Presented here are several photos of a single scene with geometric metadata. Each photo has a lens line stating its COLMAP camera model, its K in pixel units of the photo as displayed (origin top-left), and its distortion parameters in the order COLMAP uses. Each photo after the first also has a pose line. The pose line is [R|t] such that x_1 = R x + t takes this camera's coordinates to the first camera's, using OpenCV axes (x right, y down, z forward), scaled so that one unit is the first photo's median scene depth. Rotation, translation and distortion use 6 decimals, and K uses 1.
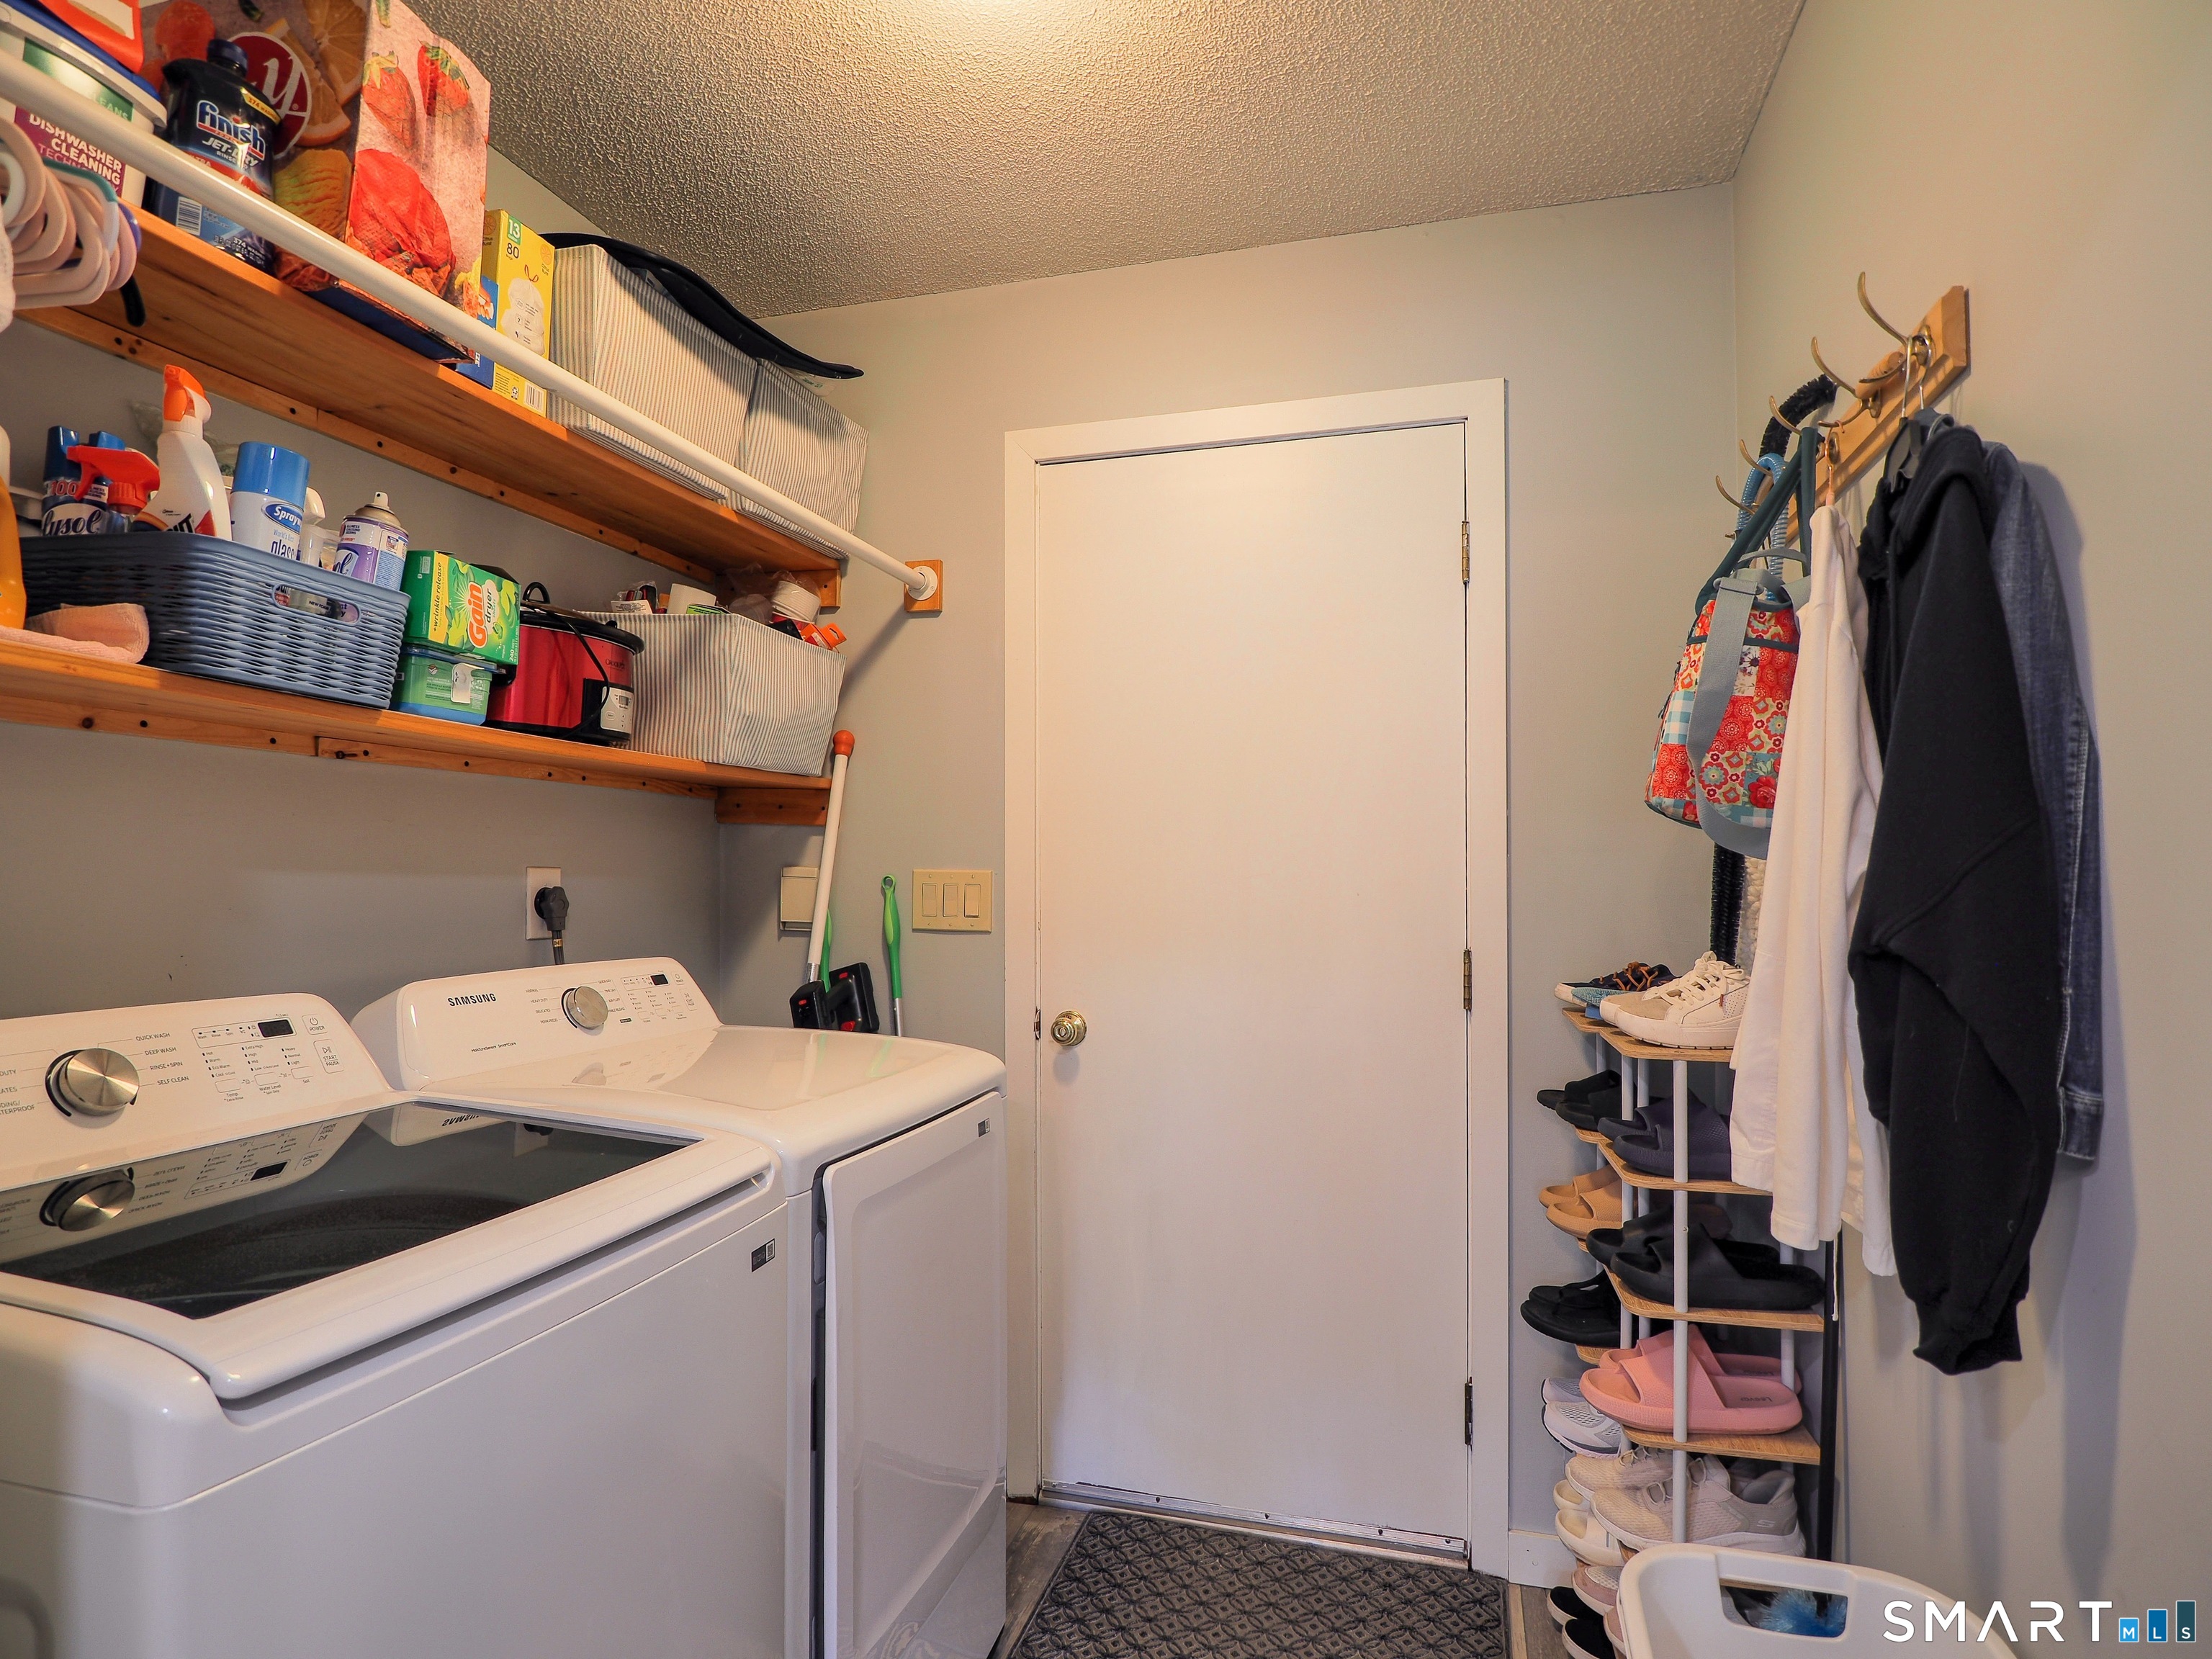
lens RADIAL K [[1214.4, 0, 1087.1], [0, 1214.4, 863.2], [0, 0, 1]] dist [-0.003161, -0.010964]
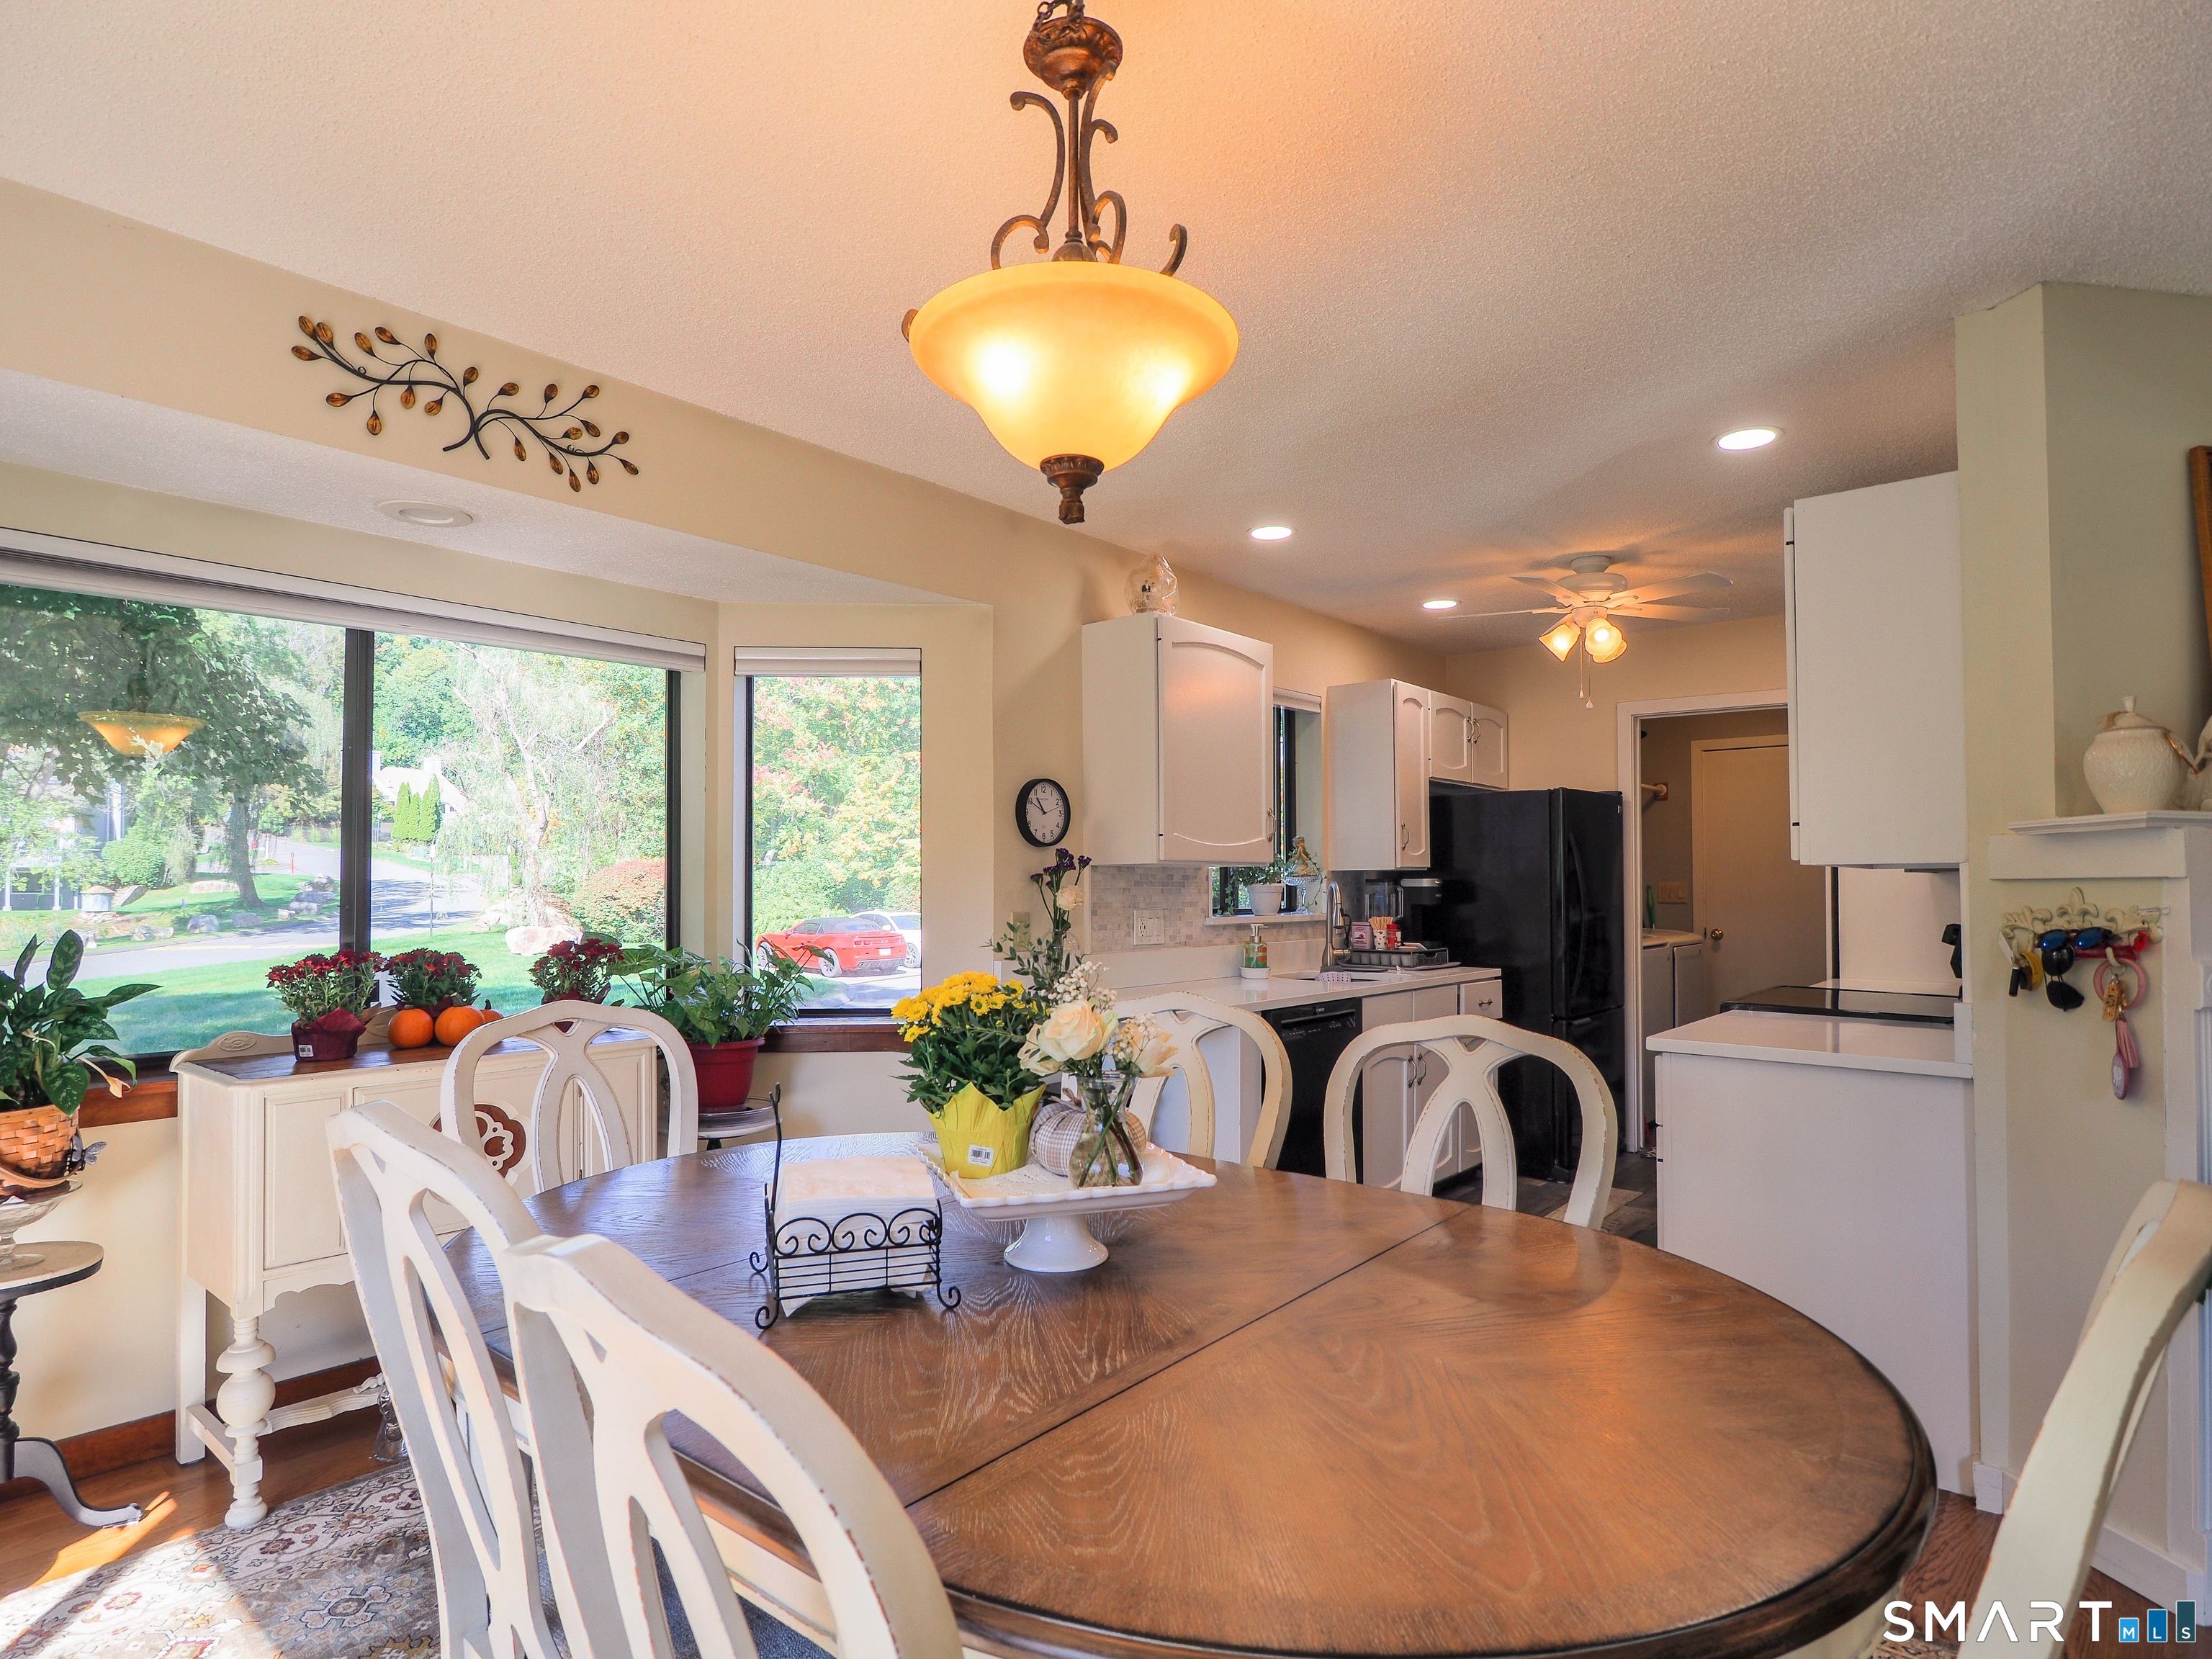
lens RADIAL K [[1205.4, 0, 1094.4], [0, 1205.4, 870.3], [0, 0, 1]] dist [-0.006501, -0.006039]
pose [[0.914571, -0.008843, -0.404330, -0.247308], [0.009542, 0.999954, -0.000284, -0.046302], [0.404314, -0.003598, 0.914613, -2.690405]]
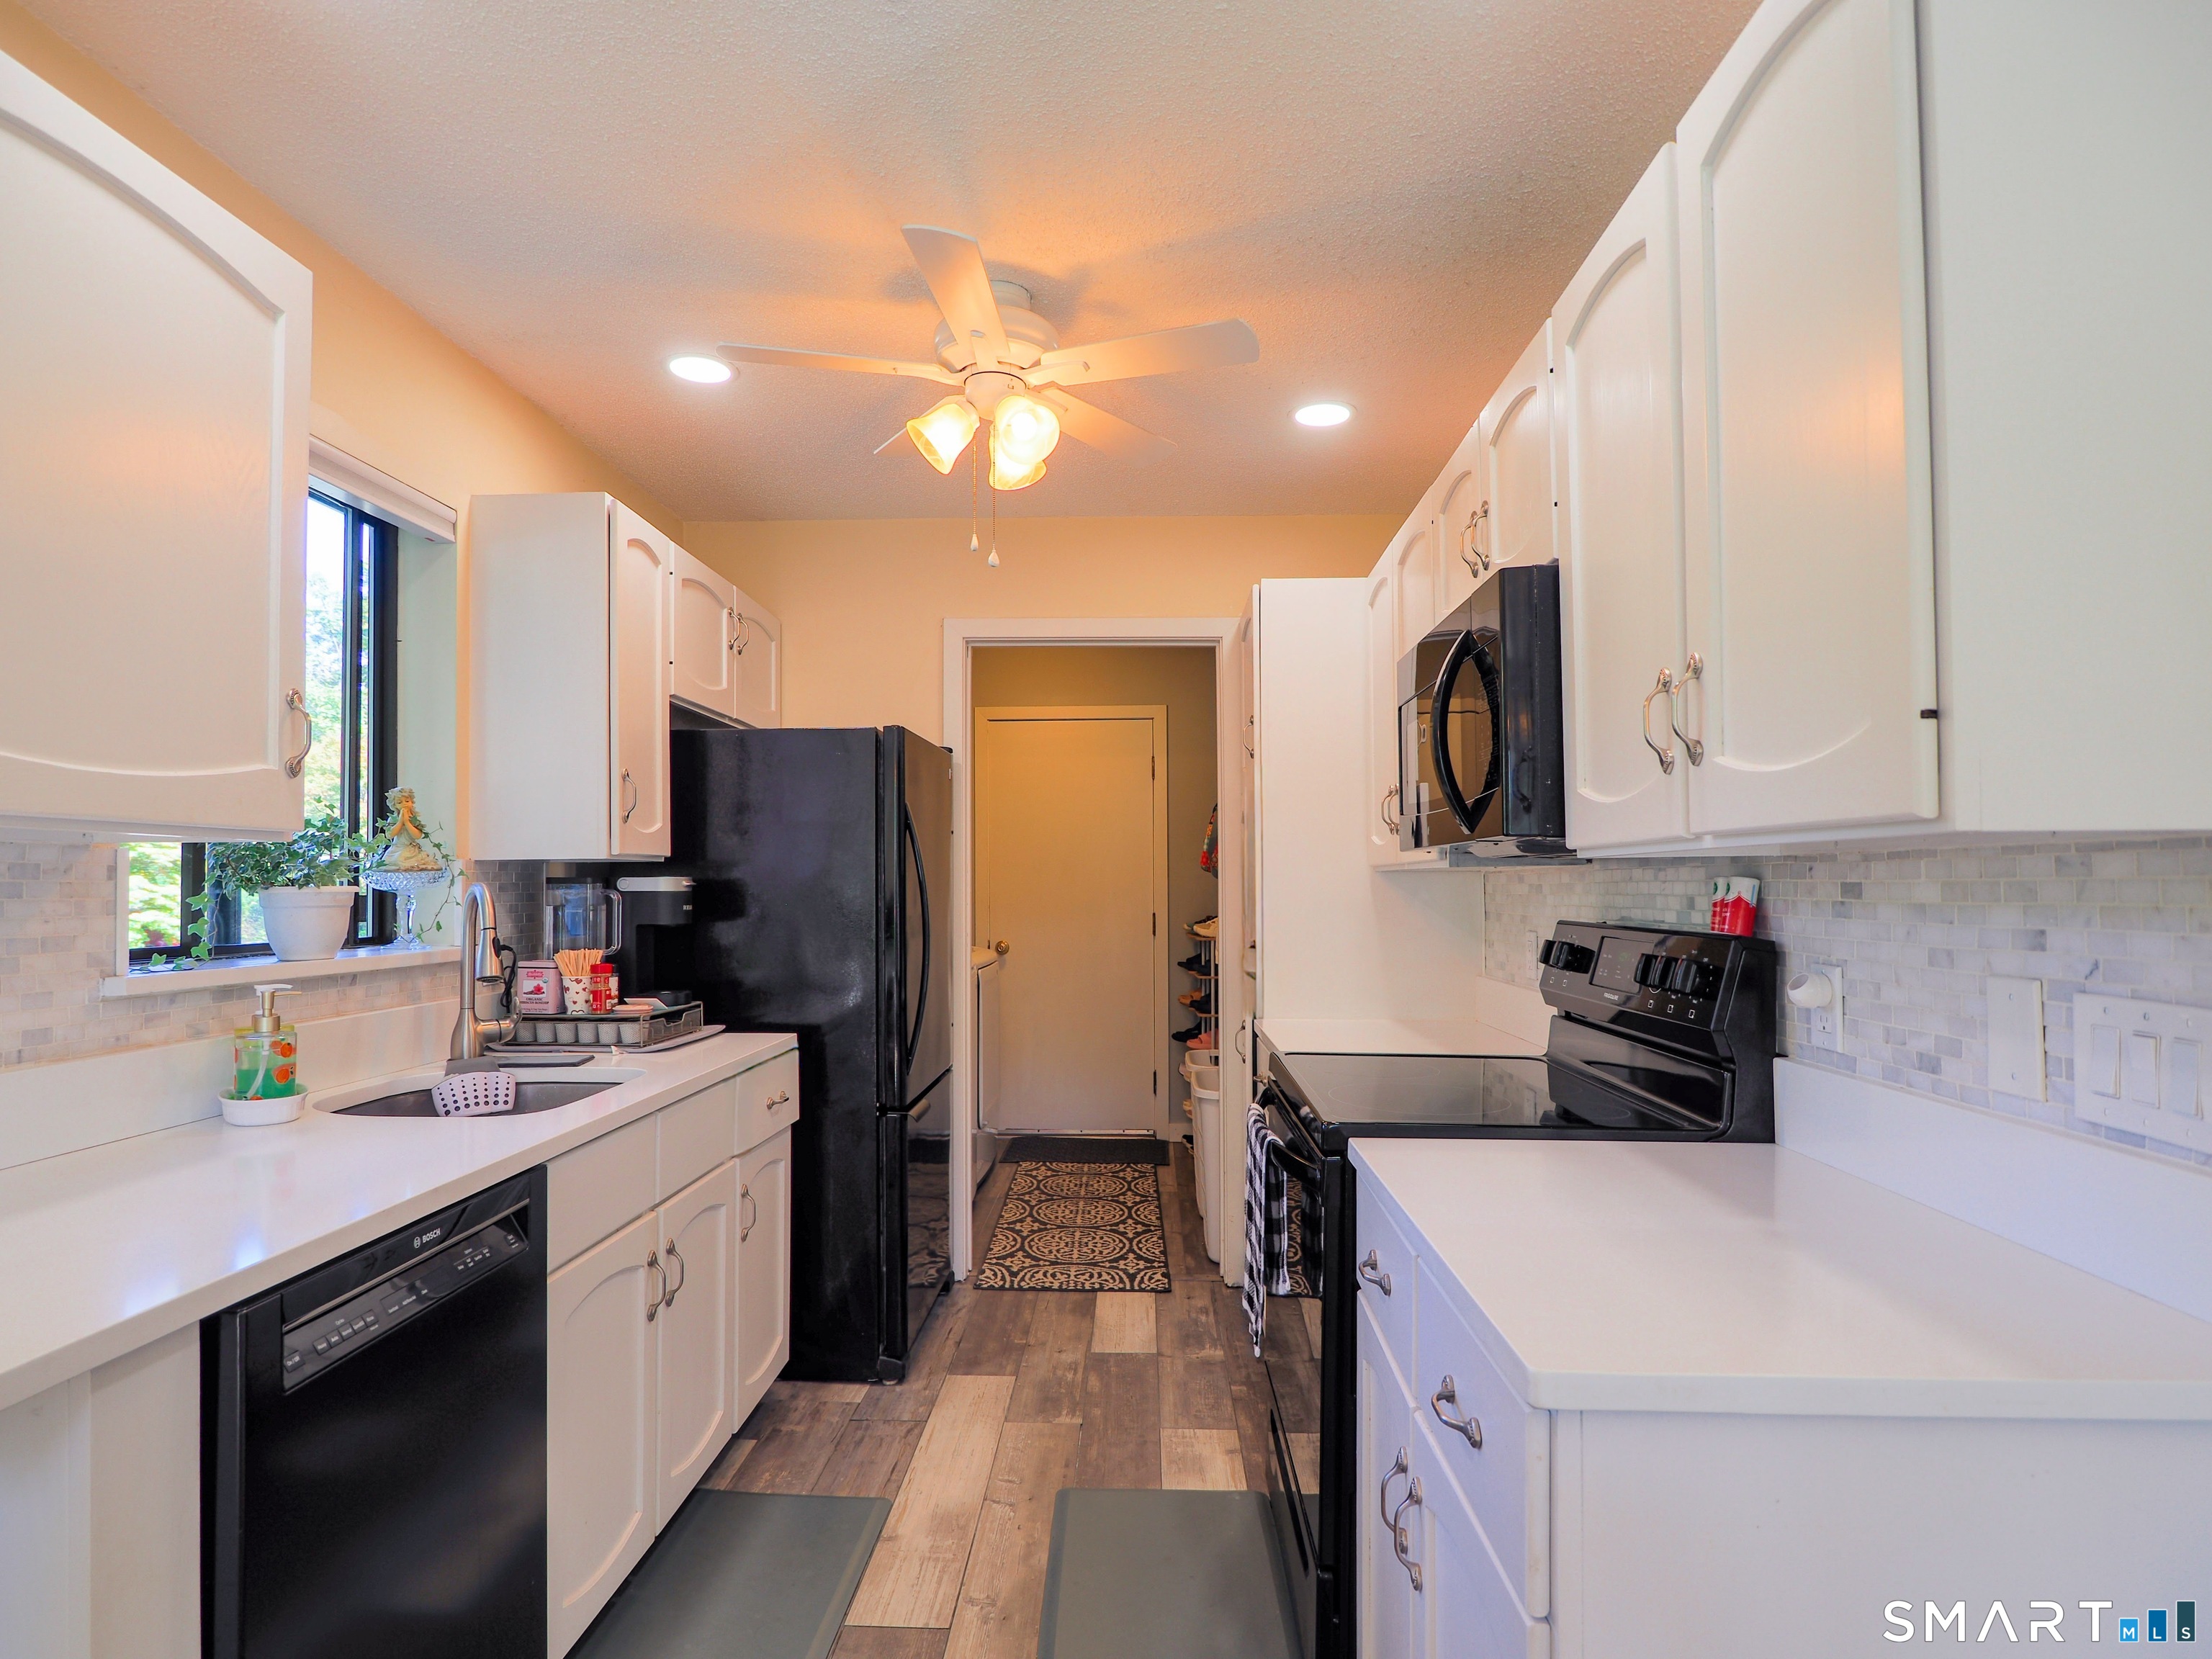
lens RADIAL K [[1214.4, 0, 1087.1], [0, 1214.4, 863.2], [0, 0, 1]] dist [-0.003161, -0.010964]
pose [[0.971885, -0.001035, 0.235455, -0.476965], [0.001613, 0.999996, -0.002262, -0.035050], [-0.235452, 0.002578, 0.971883, -1.624496]]
